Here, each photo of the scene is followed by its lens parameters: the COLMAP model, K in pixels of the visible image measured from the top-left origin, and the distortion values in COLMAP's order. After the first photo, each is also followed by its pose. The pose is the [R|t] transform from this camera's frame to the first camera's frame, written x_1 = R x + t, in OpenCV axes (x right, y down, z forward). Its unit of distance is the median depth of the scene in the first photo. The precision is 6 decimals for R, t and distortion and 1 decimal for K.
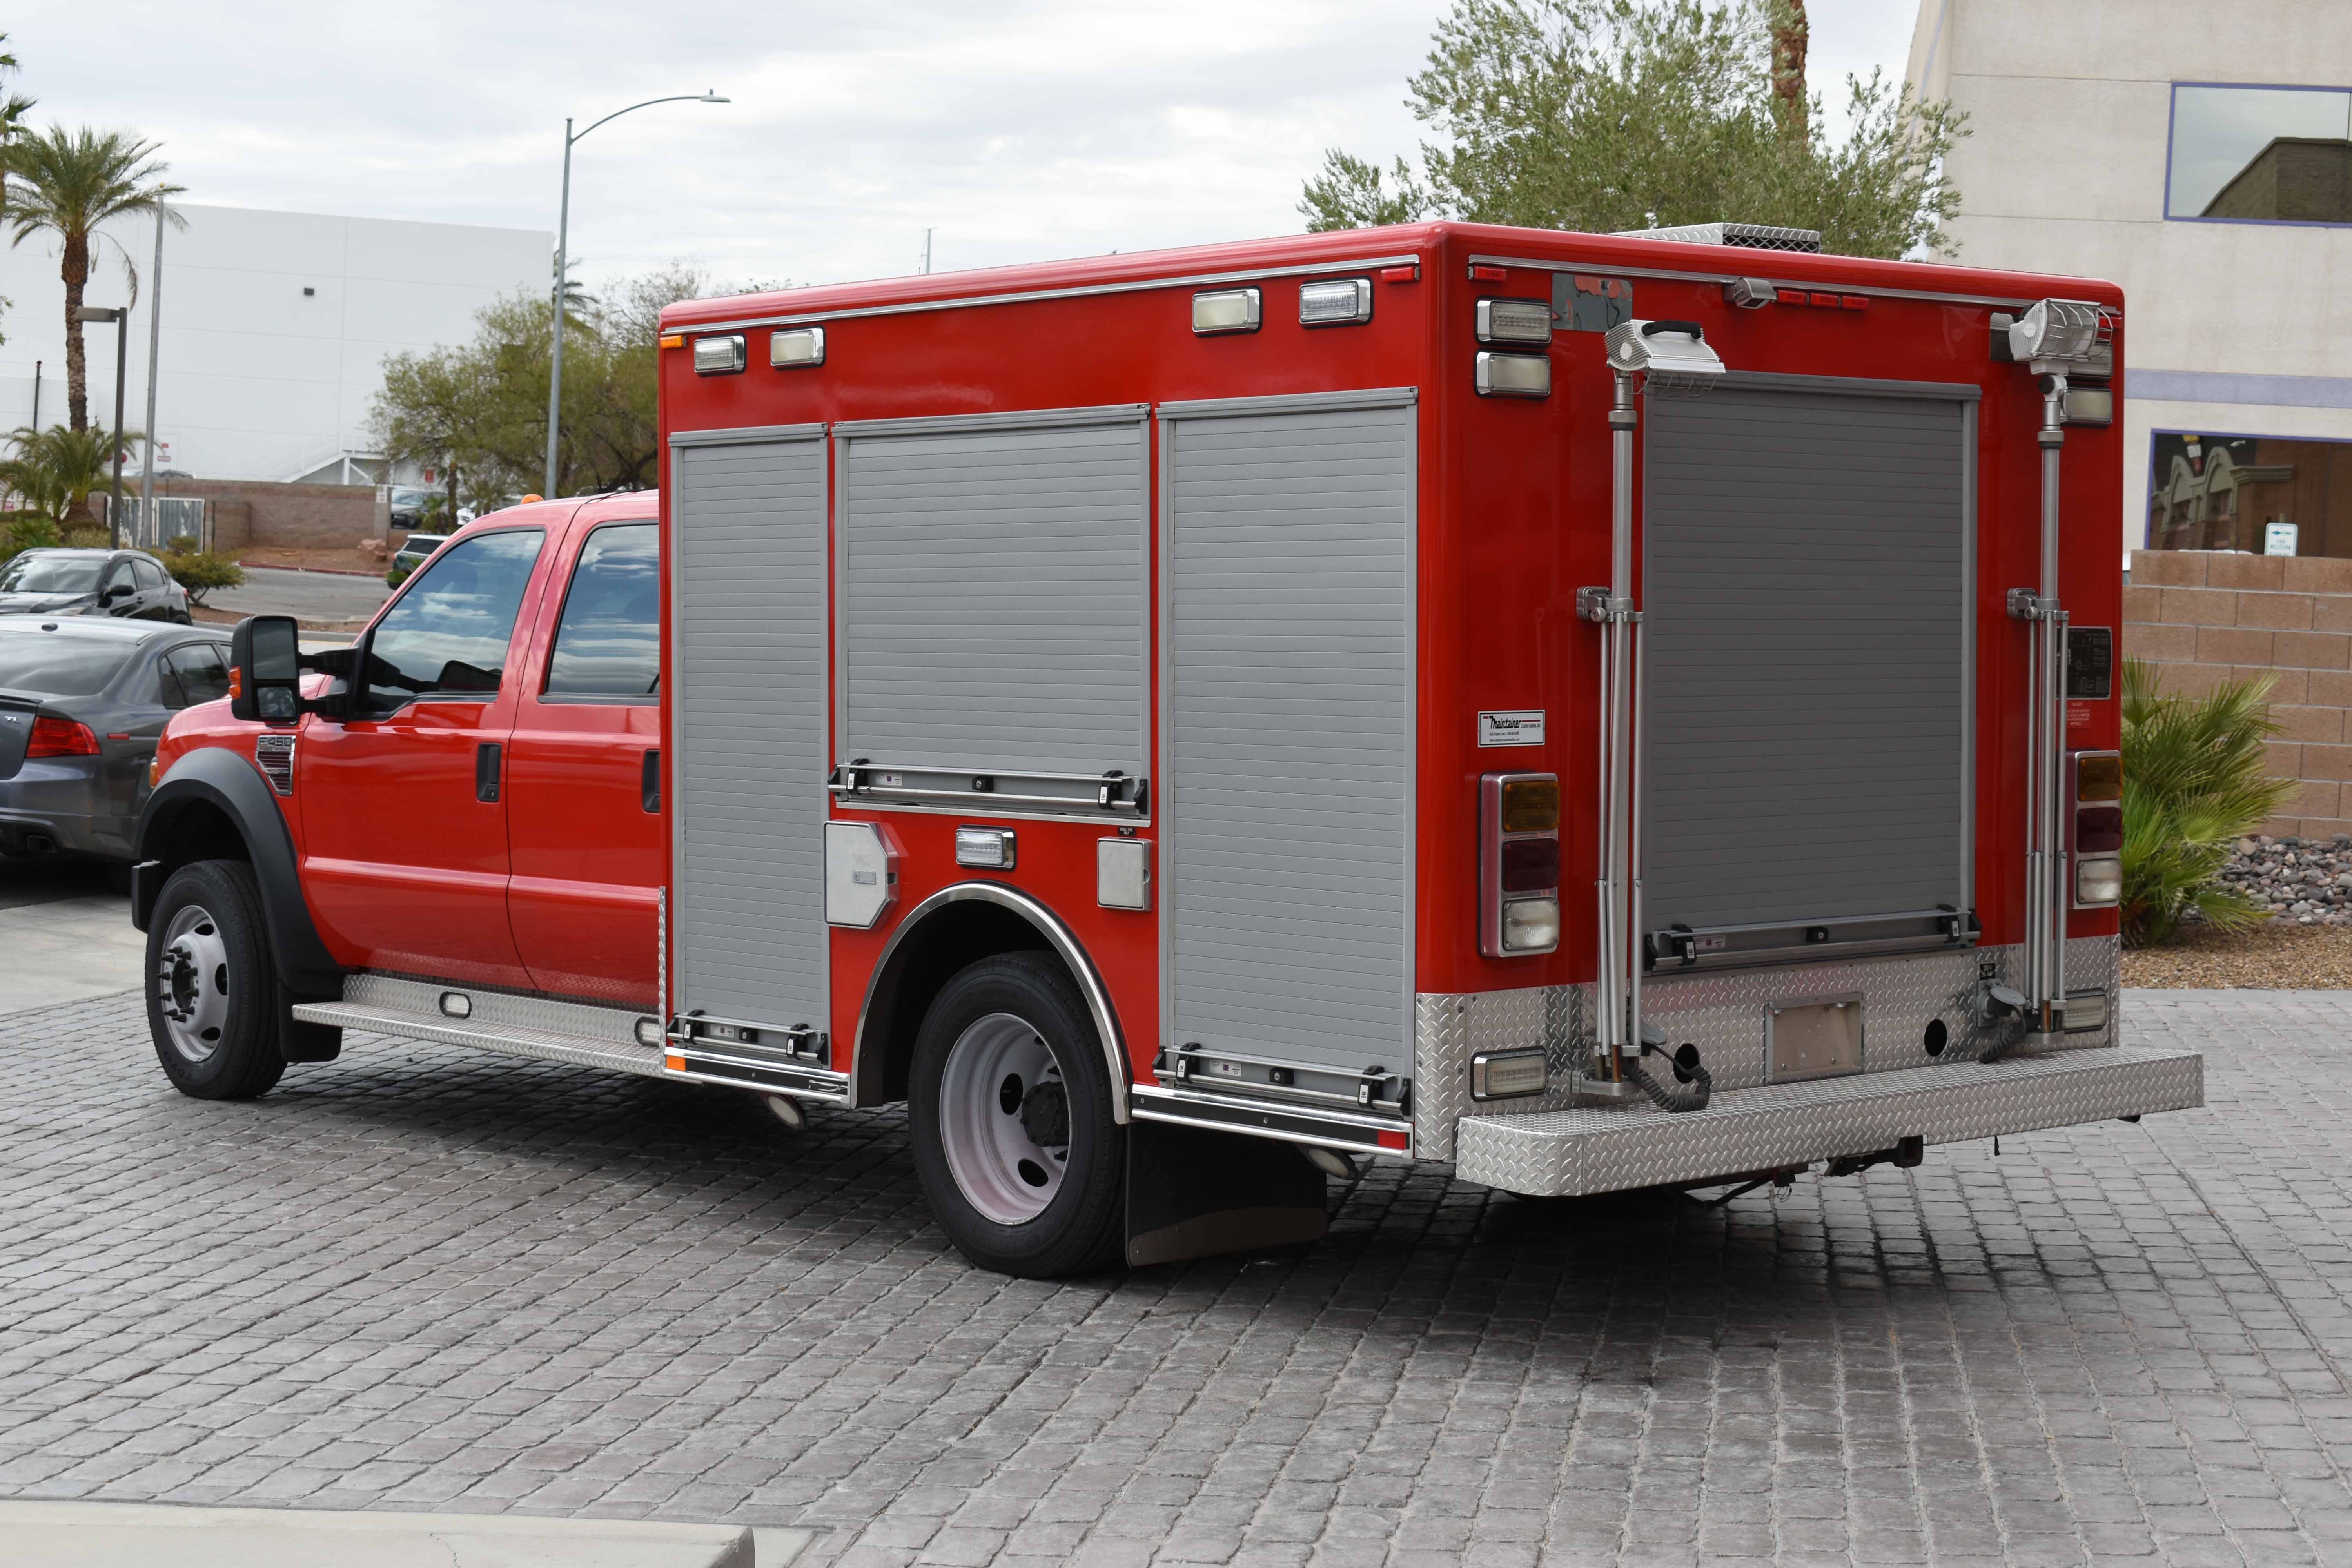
lens RADIAL K [[4081.0, 0, 1039.0], [0, 4081.0, 775.9], [0, 0, 1]] dist [0.156196, 0.023472]
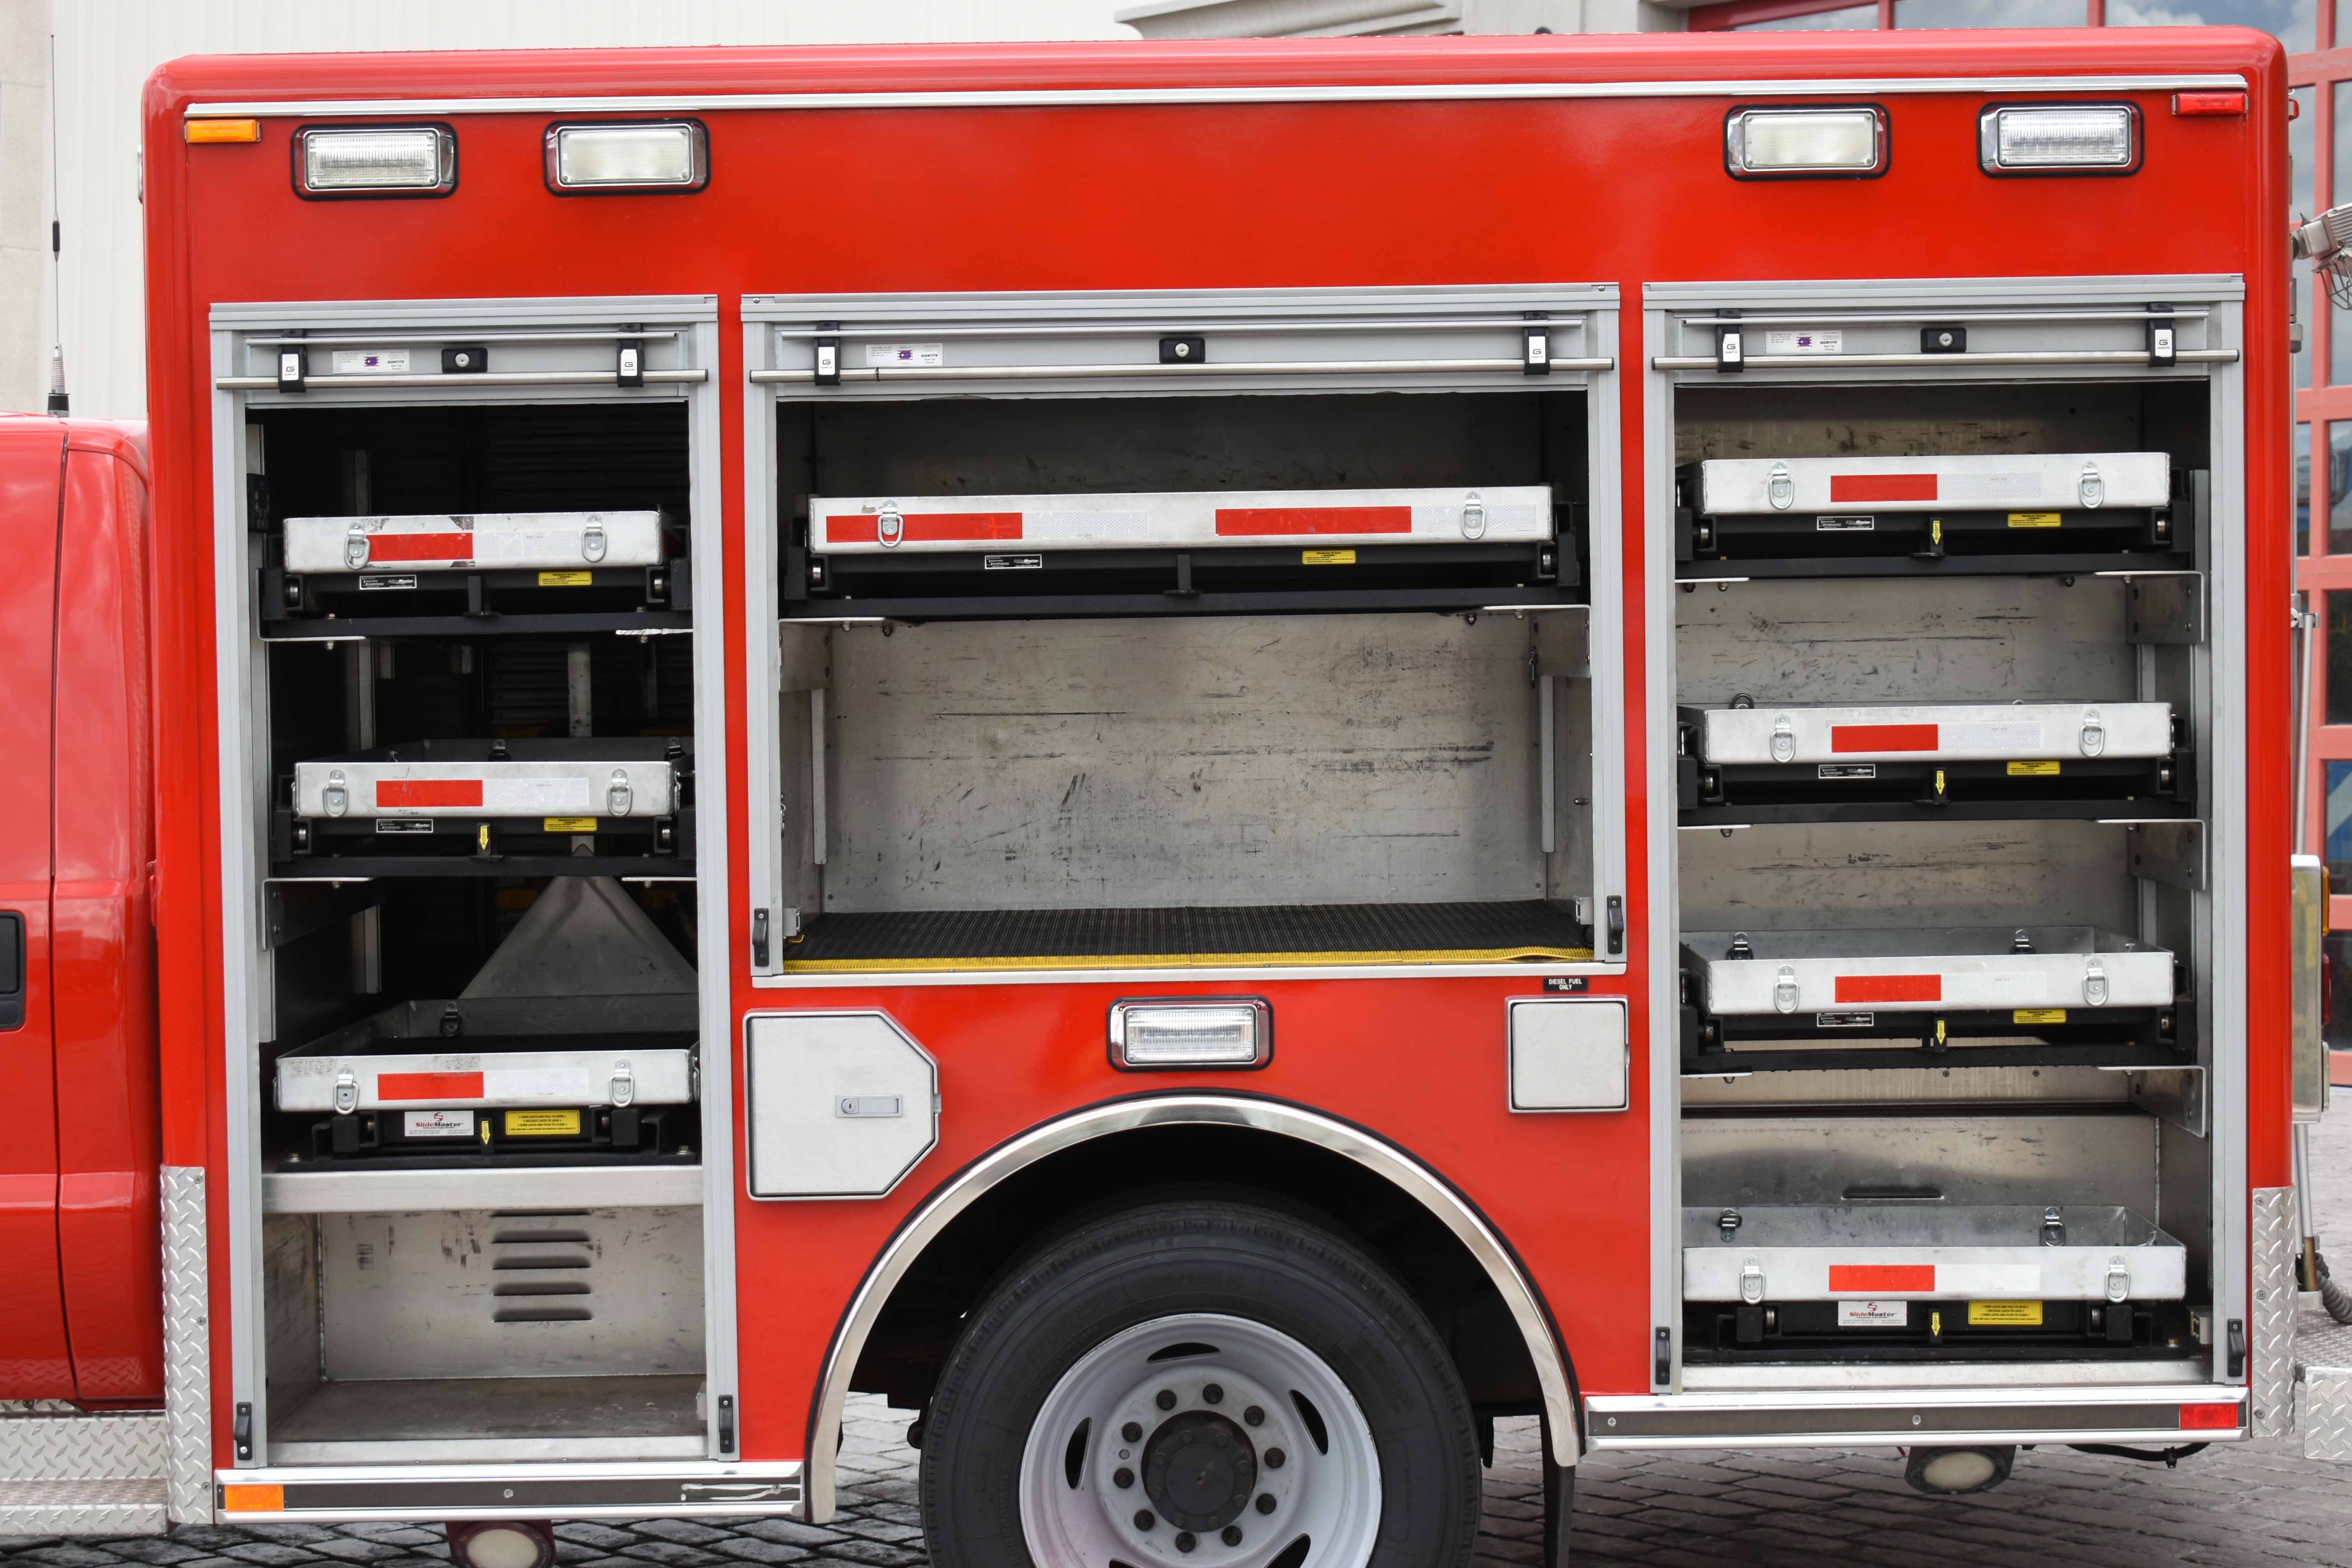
lens RADIAL K [[4632.3, 0, 1176.0], [0, 4632.3, 784.0], [0, 0, 1]] dist [-0.019057, -0.011778]
pose [[0.618650, -0.030814, 0.785062, -0.533536], [0.045572, 0.998956, 0.003297, -0.020314], [-0.784344, 0.033737, 0.619409, 0.591349]]
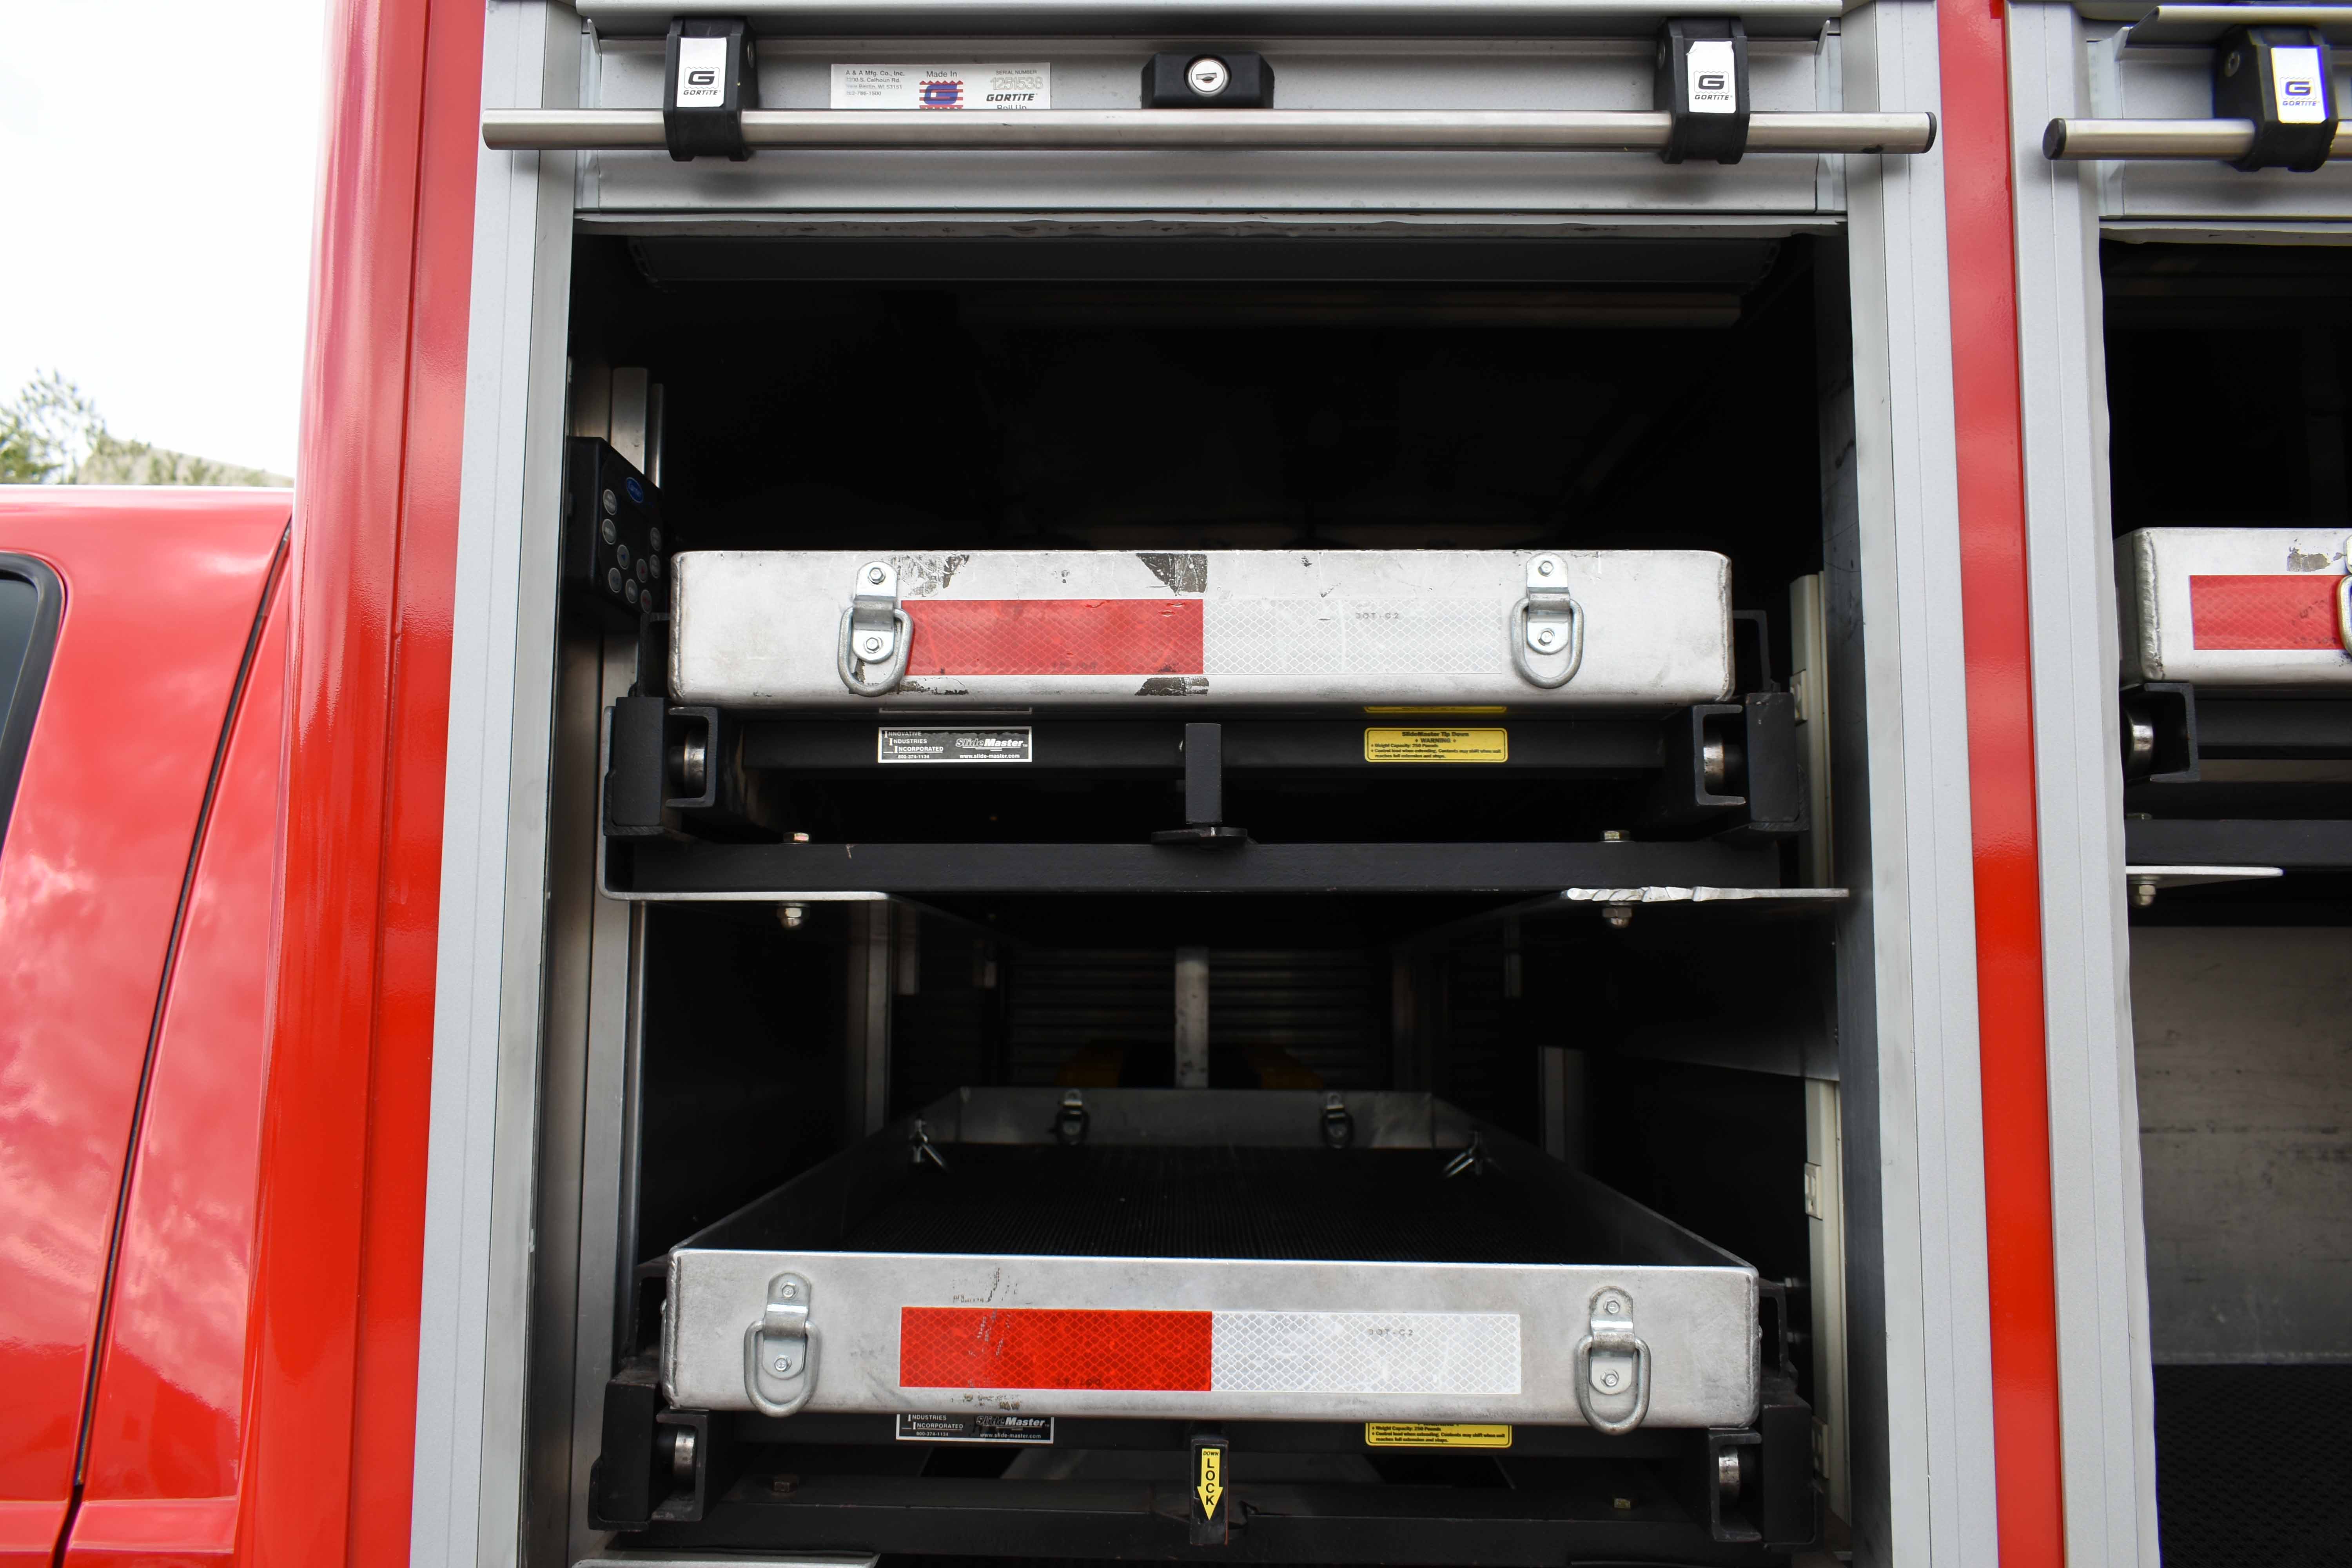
lens RADIAL K [[1799.4, 0, 1179.1], [0, 1799.4, 785.9], [0, 0, 1]] dist [-0.025495, 0.015816]
pose [[0.623048, 0.087892, 0.777230, -0.143561], [0.025179, 0.990898, -0.132238, -0.037318], [-0.781779, 0.101960, 0.615164, 1.027279]]
